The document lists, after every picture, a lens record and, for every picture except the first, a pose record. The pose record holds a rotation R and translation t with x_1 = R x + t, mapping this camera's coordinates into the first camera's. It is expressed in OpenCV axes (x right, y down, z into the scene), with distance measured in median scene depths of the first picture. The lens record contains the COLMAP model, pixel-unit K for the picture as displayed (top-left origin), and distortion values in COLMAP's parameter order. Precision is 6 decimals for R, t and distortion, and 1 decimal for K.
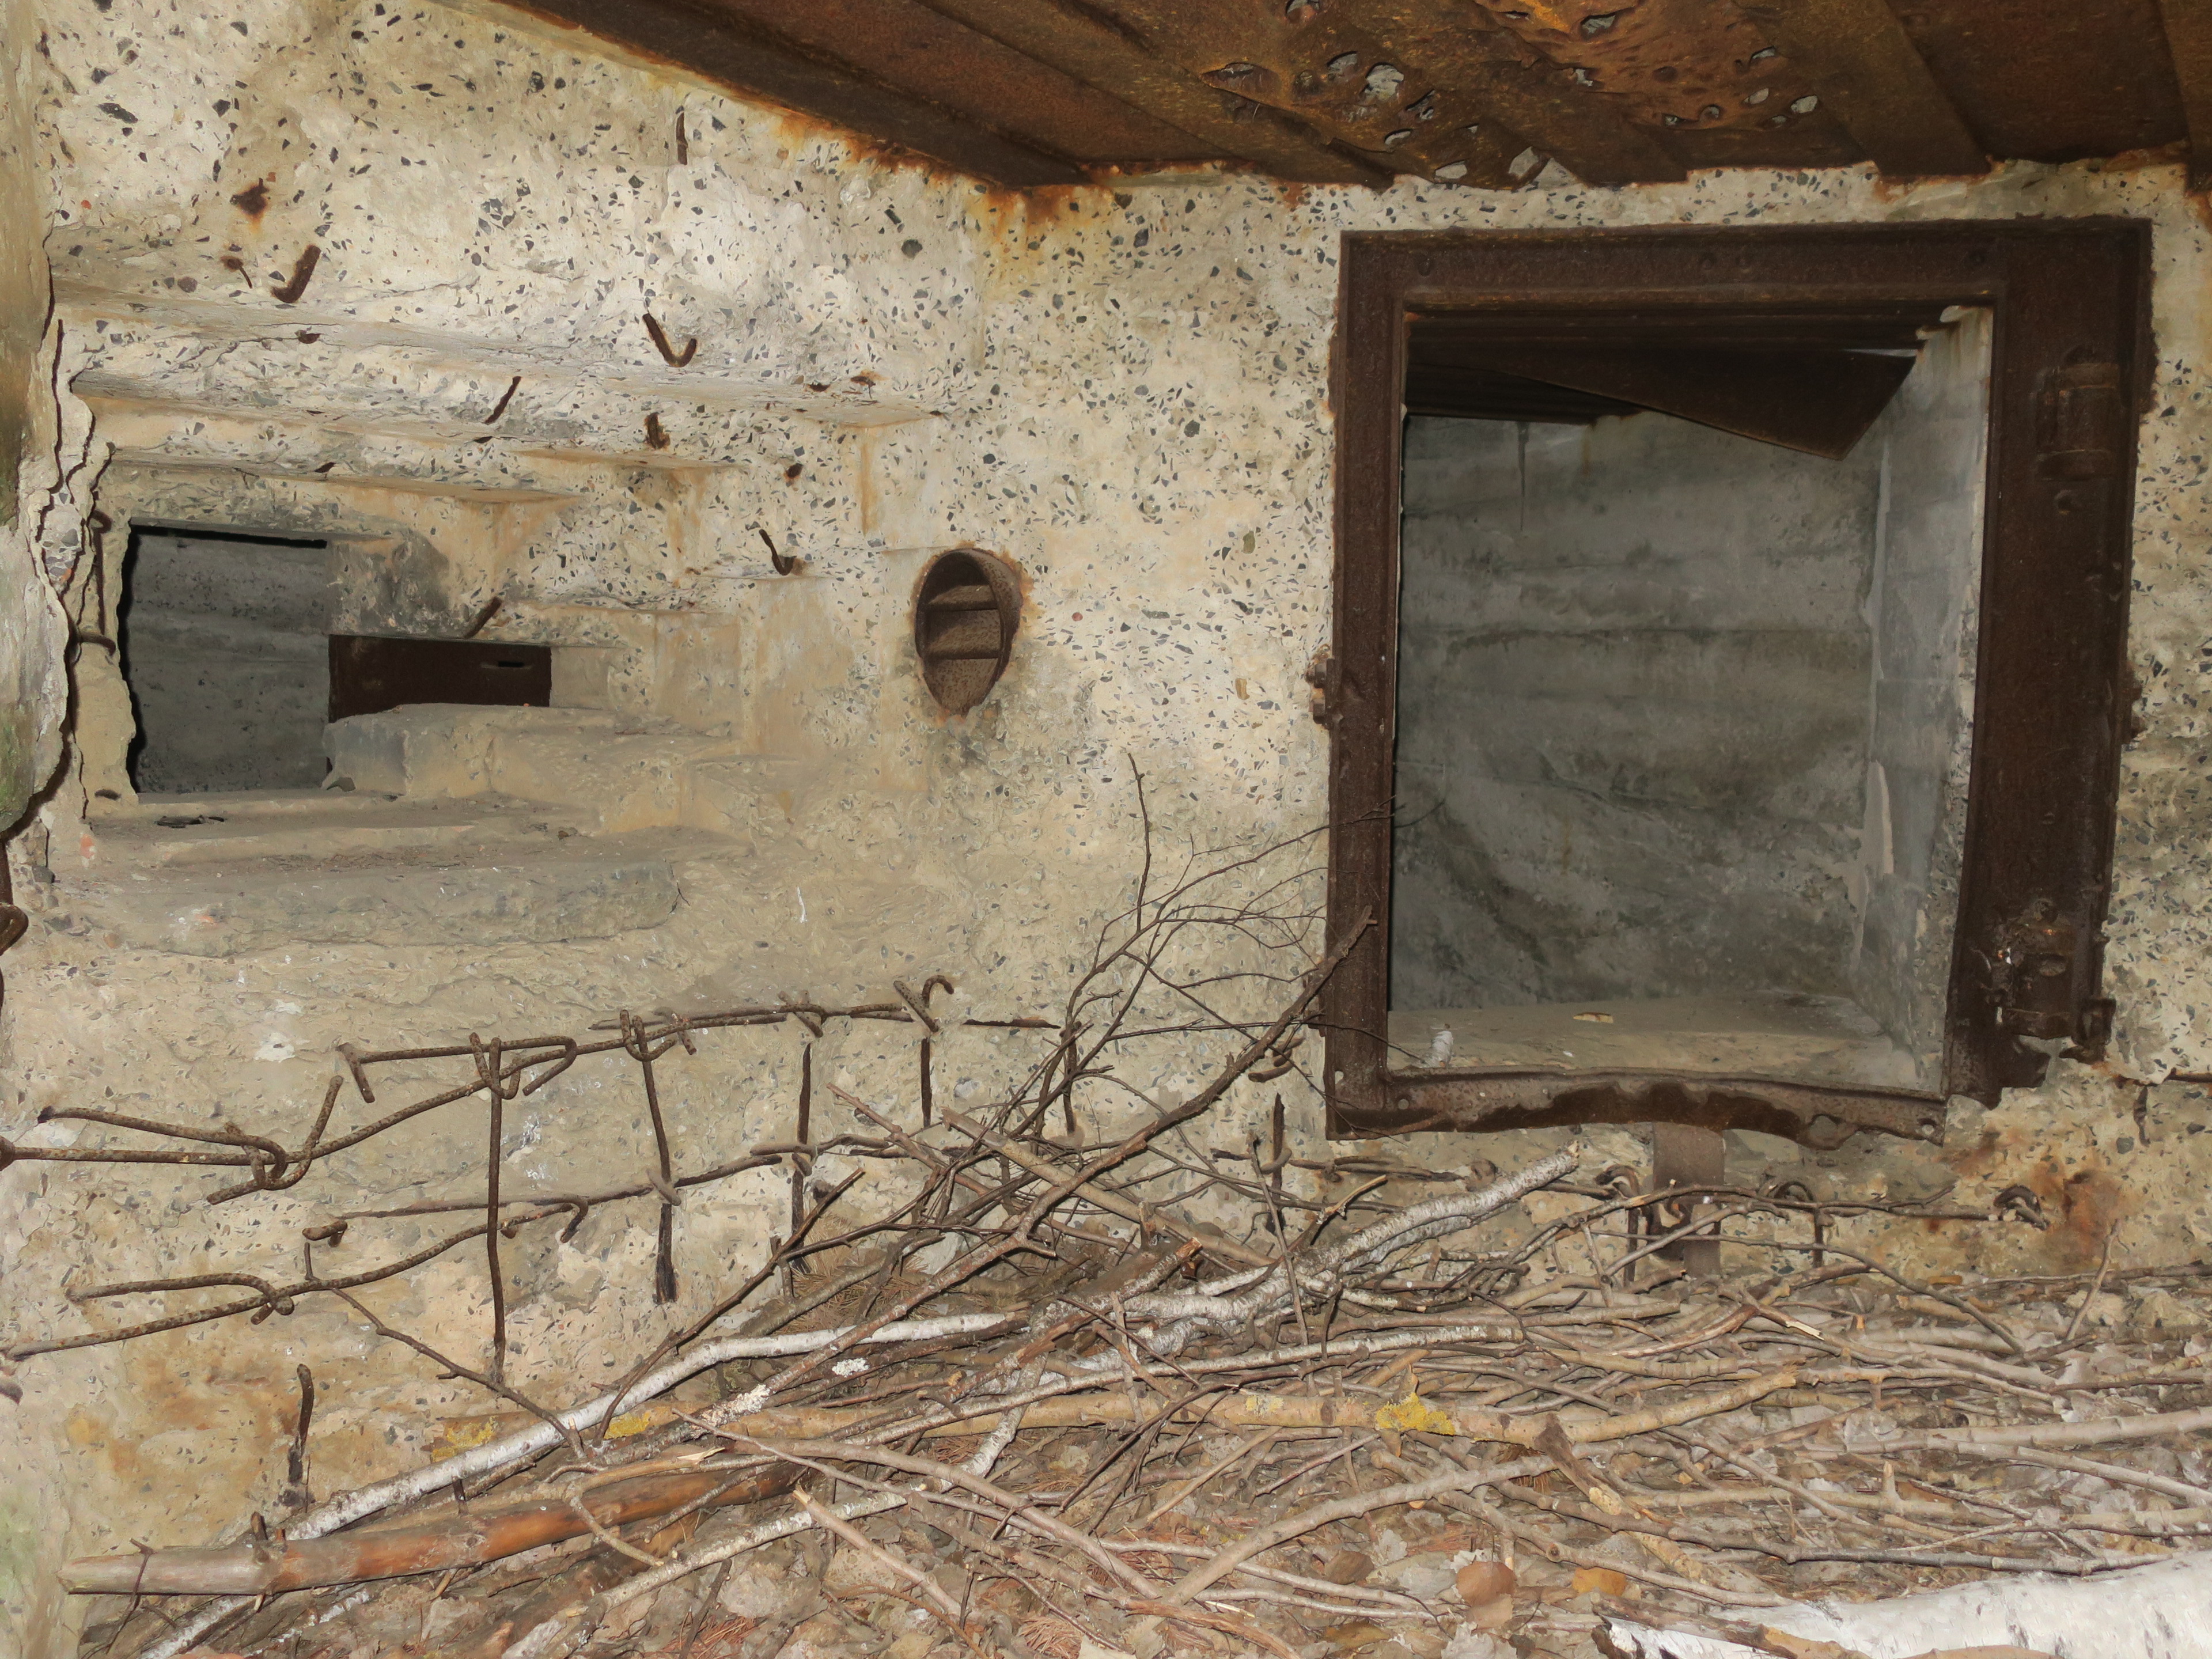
lens RADIAL K [[1965.6, 0, 1106.8], [0, 1965.6, 831.4], [0, 0, 1]] dist [0.008922, -0.005309]
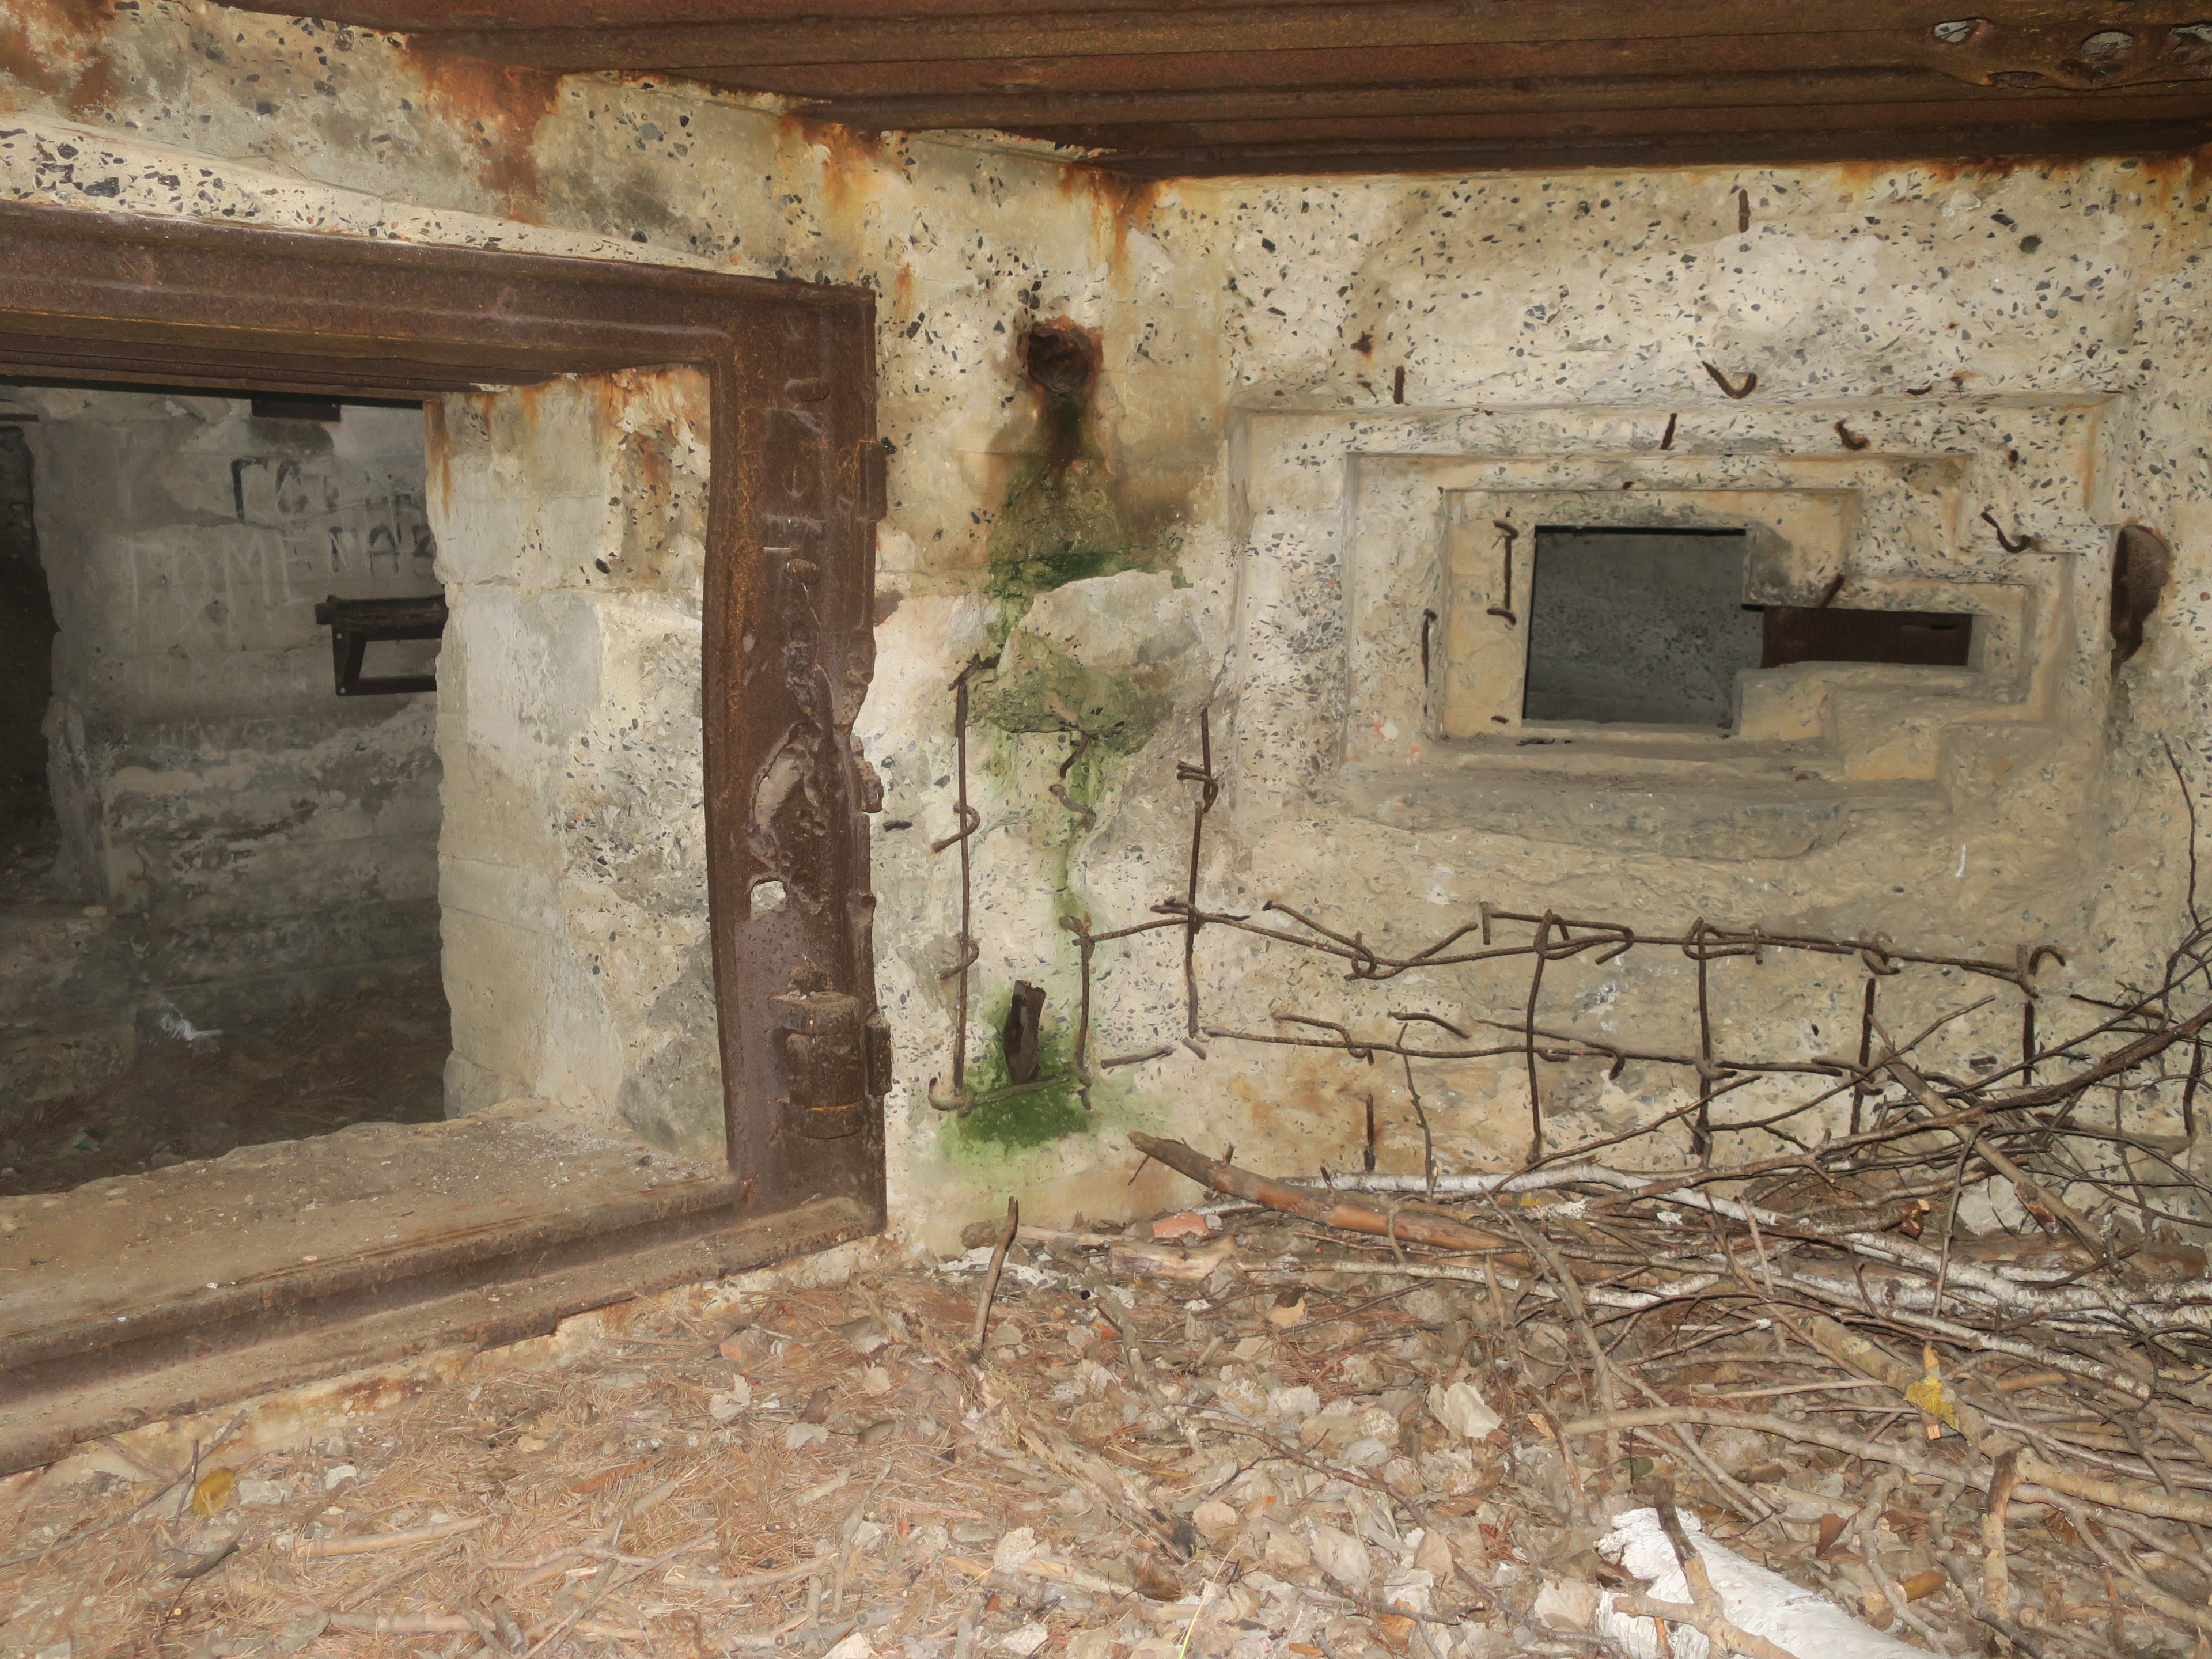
lens RADIAL K [[1965.6, 0, 1115.5], [0, 1965.6, 836.6], [0, 0, 1]] dist [0.008922, -0.005309]
pose [[0.401429, 0.117197, -0.908361, 0.743860], [-0.073510, 0.992703, 0.095593, -0.052855], [0.912935, 0.028400, 0.407115, 0.152941]]
